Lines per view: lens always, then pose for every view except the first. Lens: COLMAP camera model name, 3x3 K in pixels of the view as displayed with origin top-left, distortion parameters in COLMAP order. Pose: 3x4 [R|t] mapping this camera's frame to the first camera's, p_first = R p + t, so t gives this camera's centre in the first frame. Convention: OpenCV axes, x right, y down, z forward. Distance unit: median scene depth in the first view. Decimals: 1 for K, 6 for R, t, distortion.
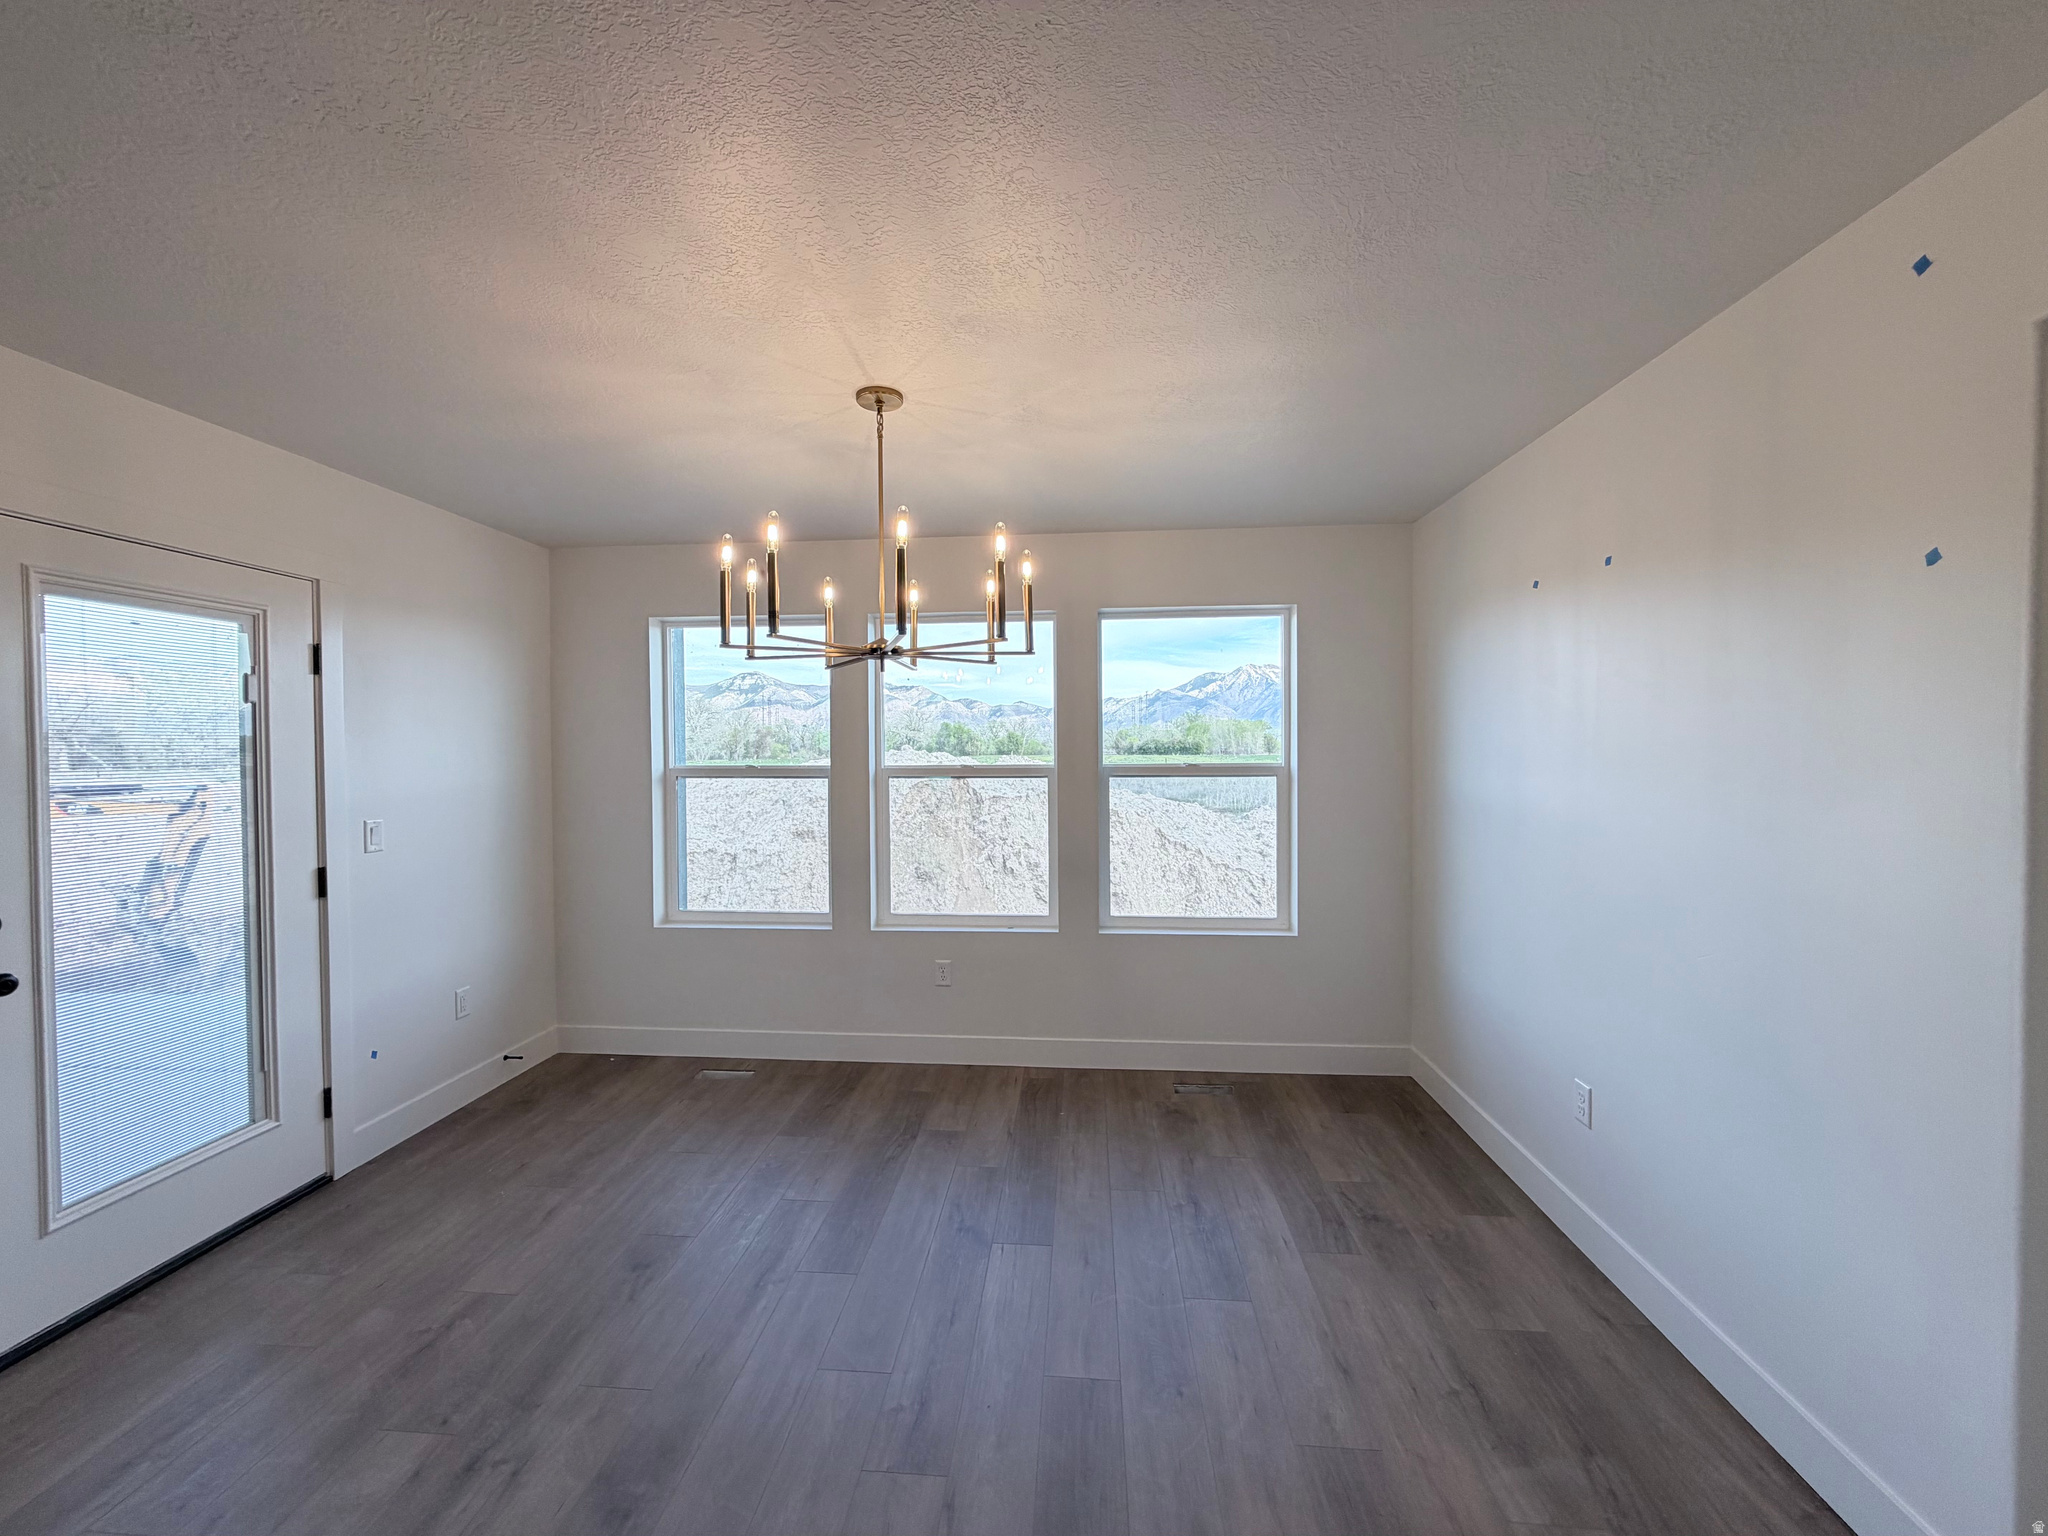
lens RADIAL K [[815.0, 0, 1013.1], [0, 815.0, 766.2], [0, 0, 1]] dist [-0.000922, 0.000650]
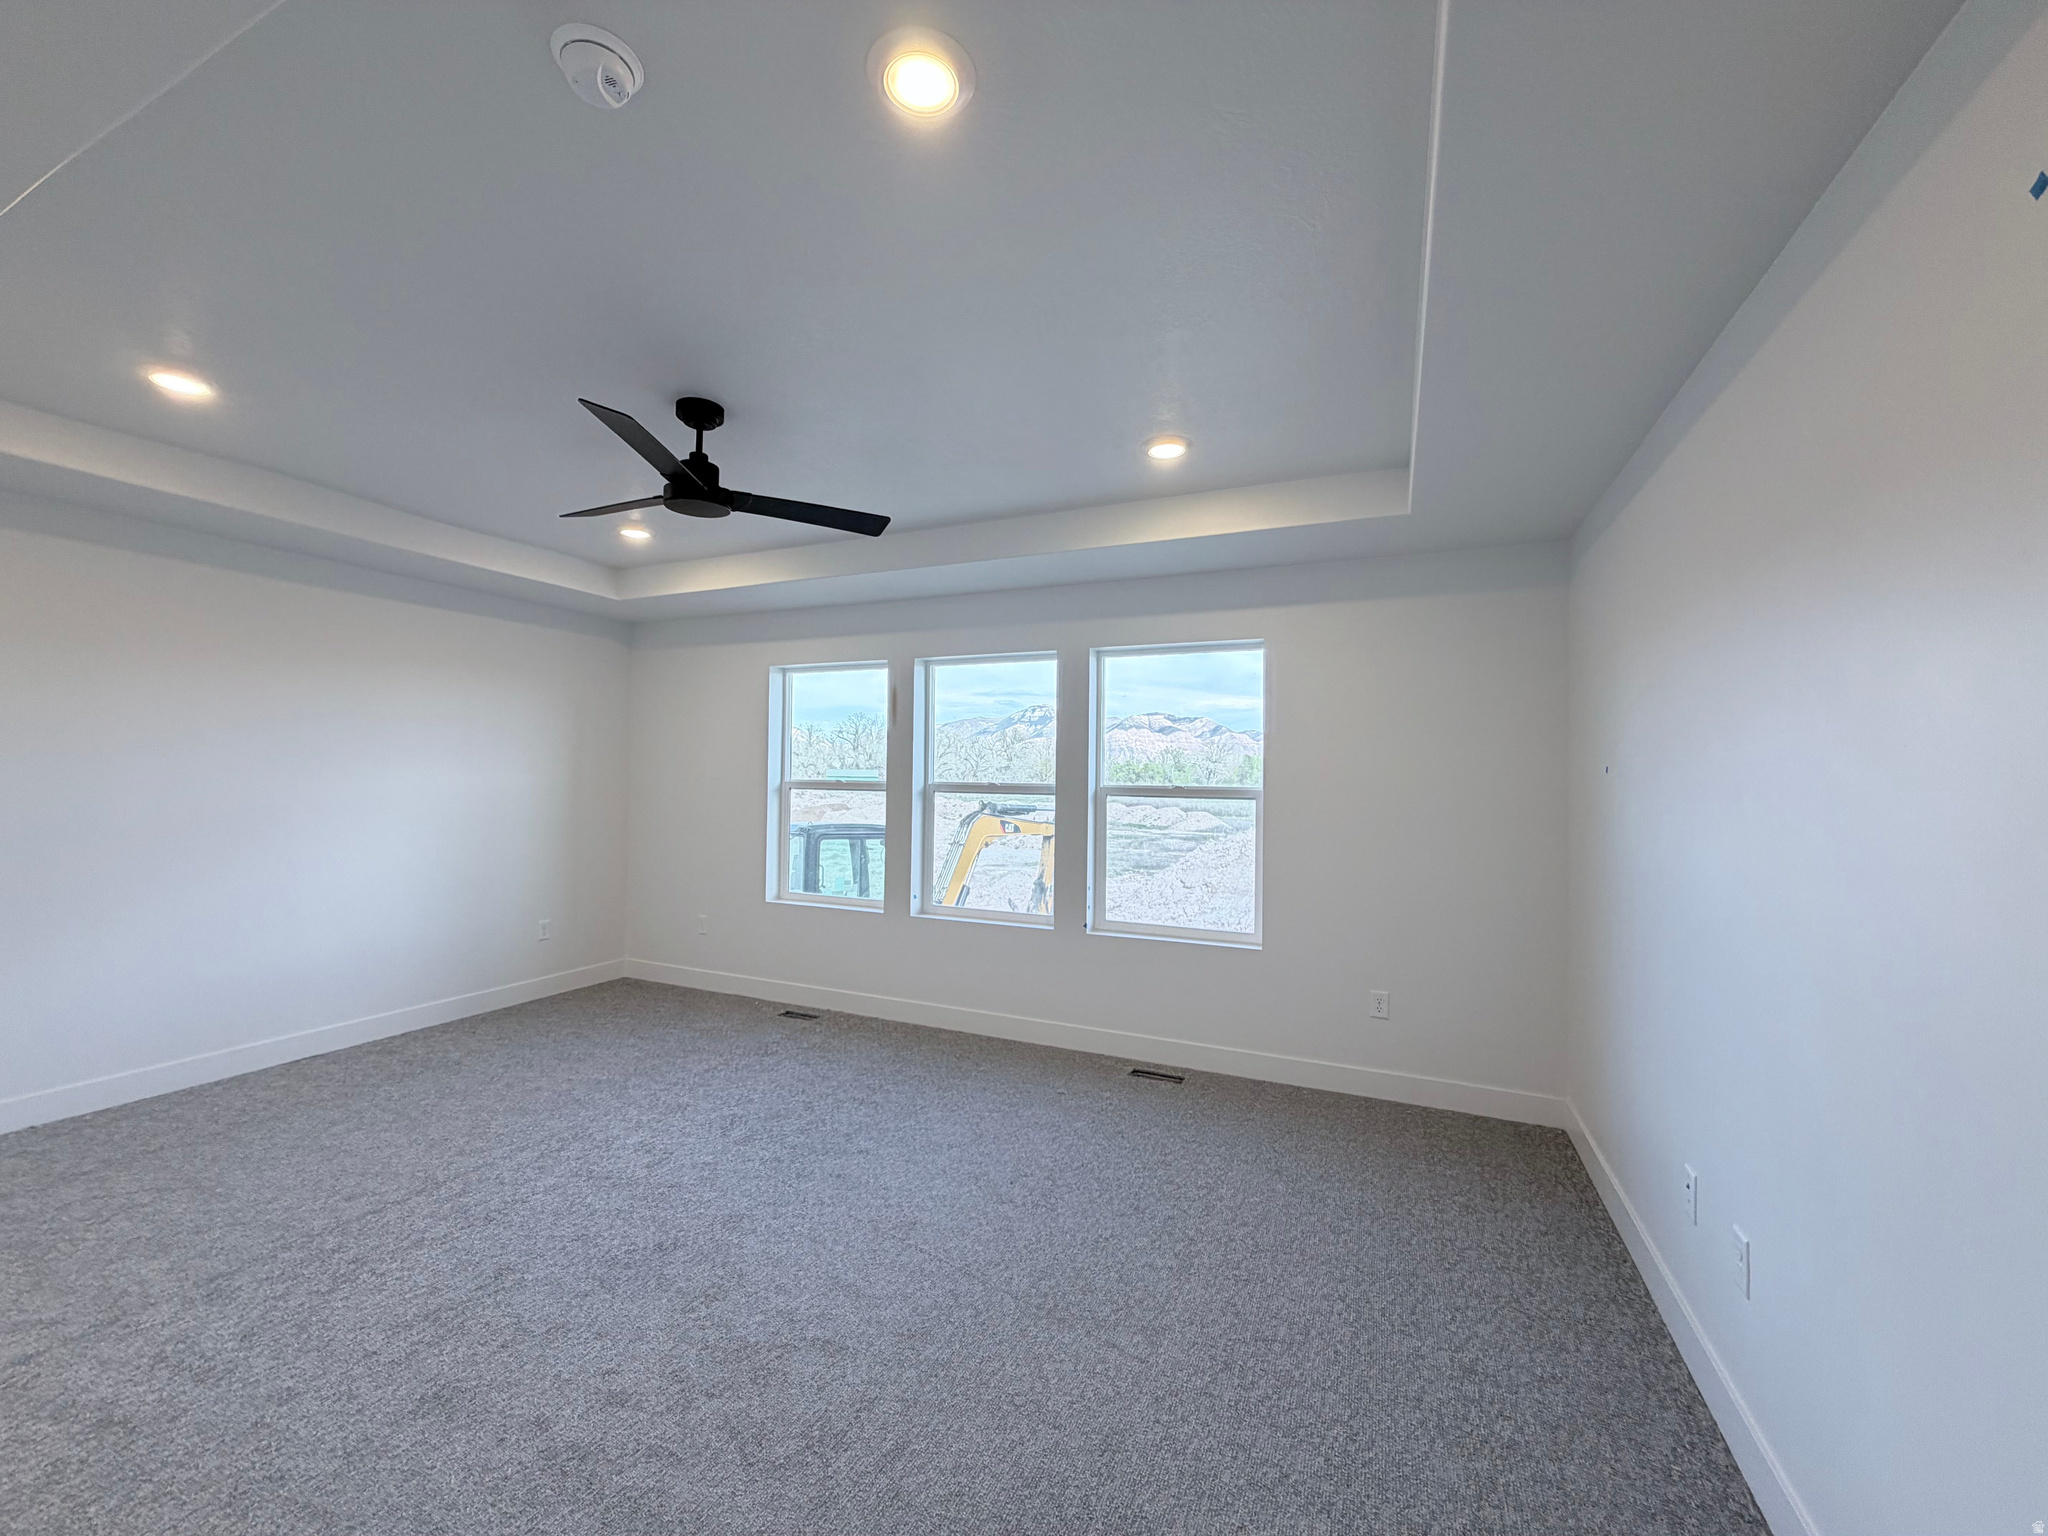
lens RADIAL K [[815.0, 0, 1015.9], [0, 815.0, 772.6], [0, 0, 1]] dist [-0.000922, 0.000650]
pose [[0.942810, 0.017213, -0.332886, 0.379130], [-0.027317, 0.999297, -0.025696, 0.012810], [0.332210, 0.033320, 0.942617, -0.107249]]
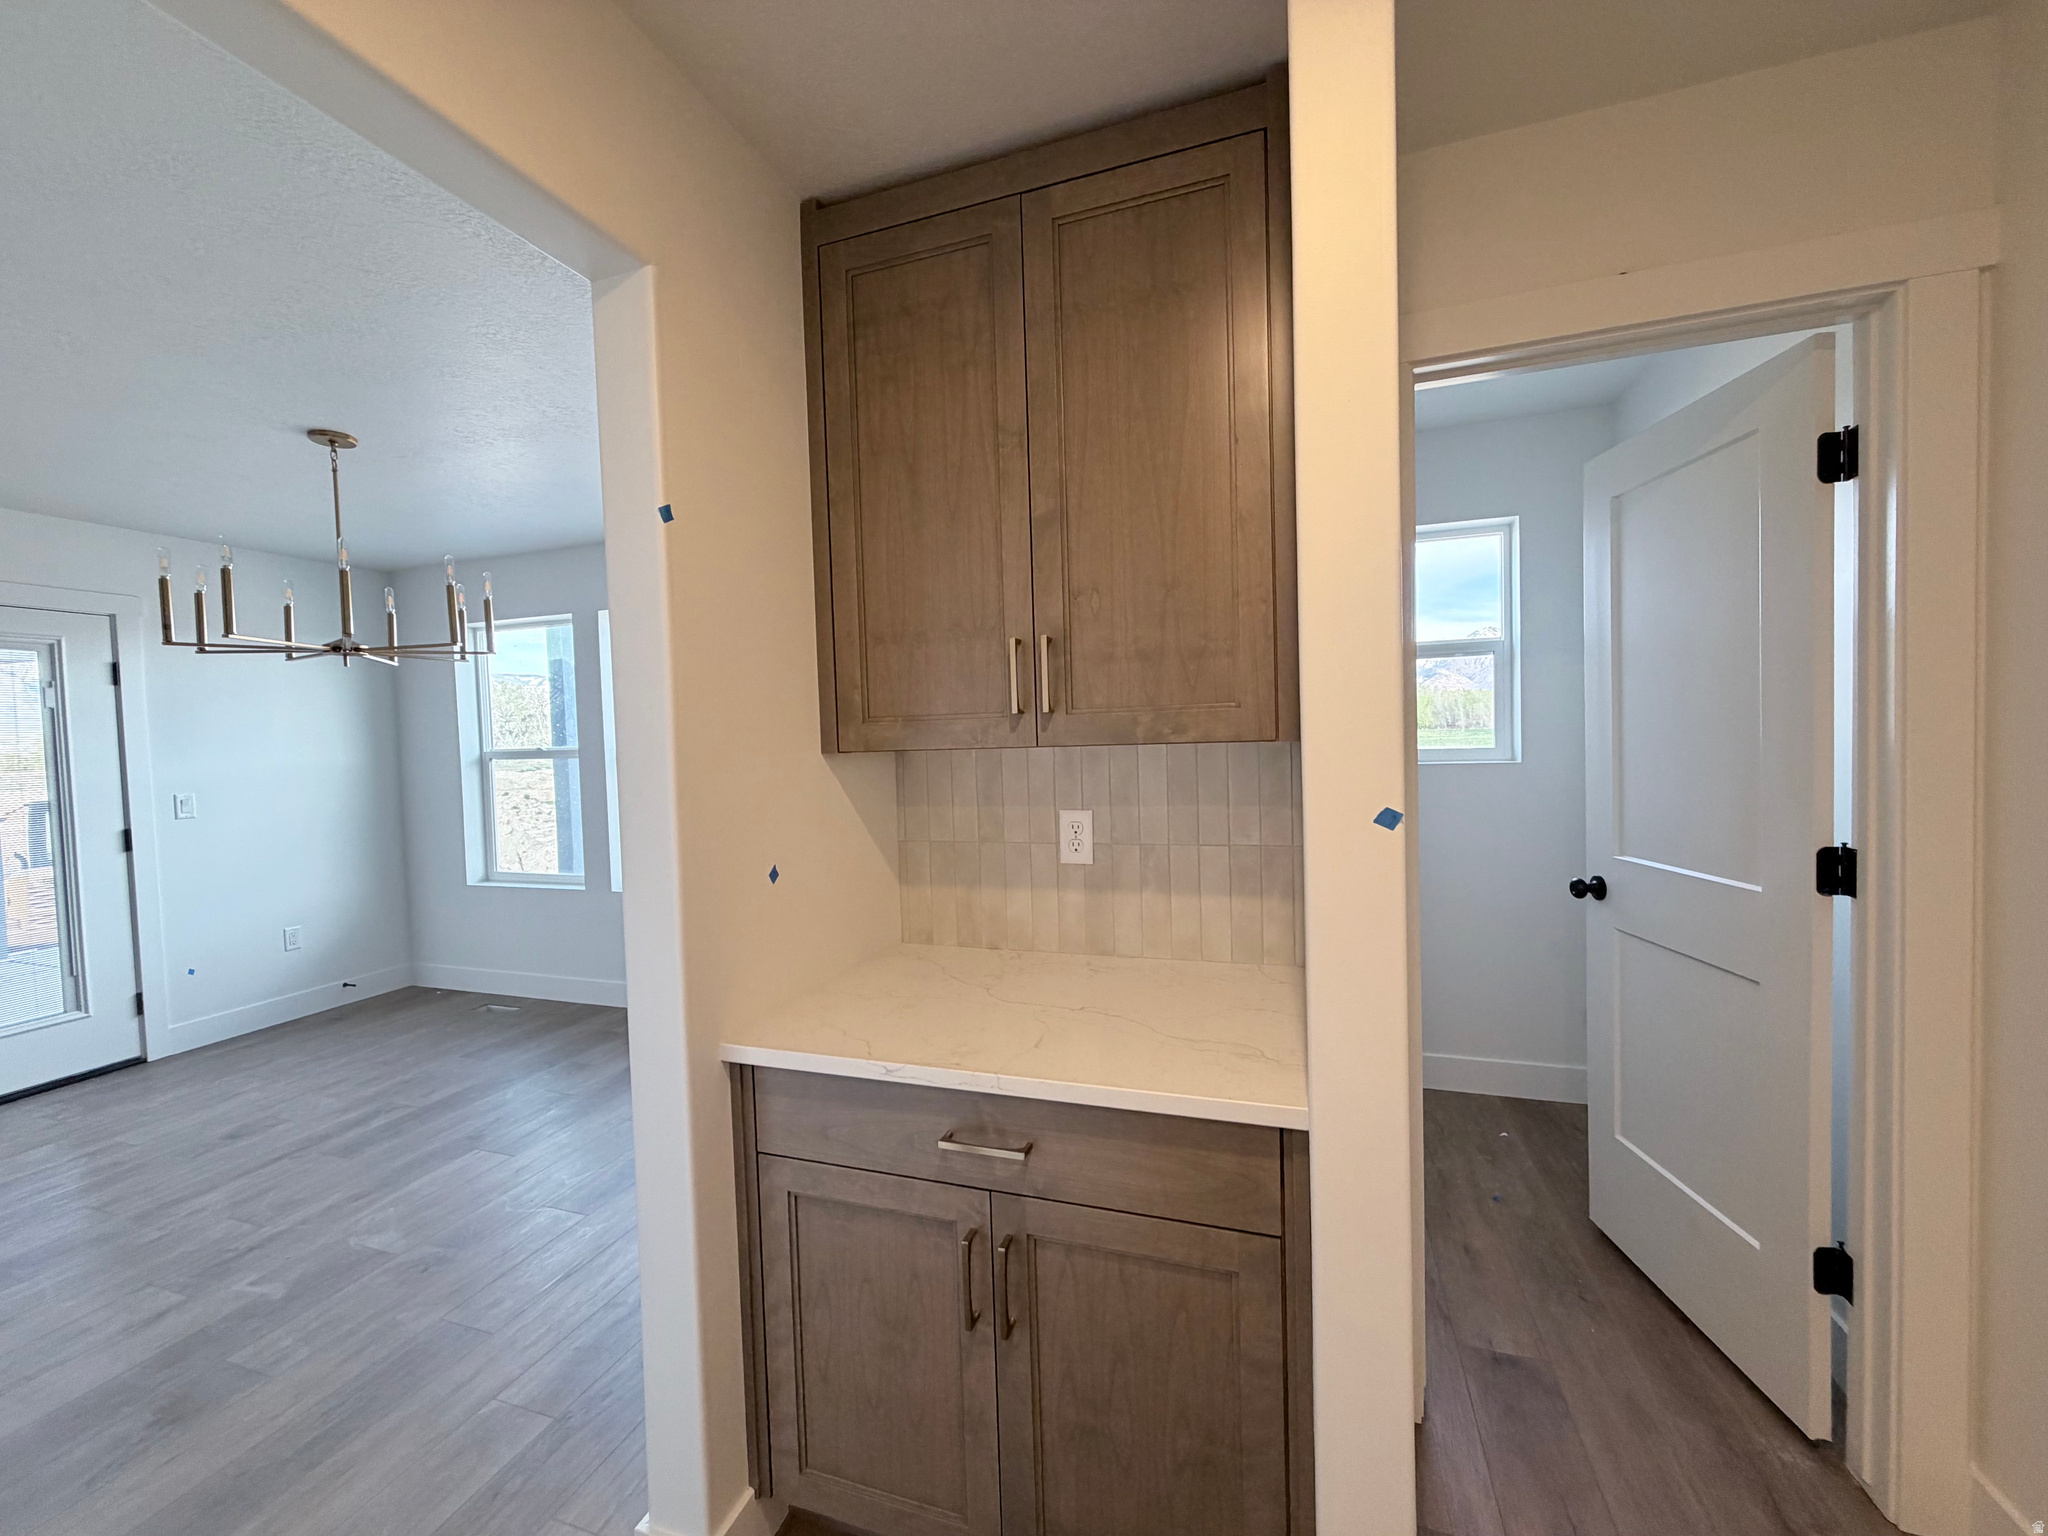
lens RADIAL K [[815.0, 0, 1014.0], [0, 815.0, 764.4], [0, 0, 1]] dist [-0.000922, 0.000650]
pose [[0.970158, -0.014933, -0.242014, 0.647830], [0.019662, 0.999660, 0.017137, 0.016864], [0.241676, -0.021384, 0.970121, 0.038112]]
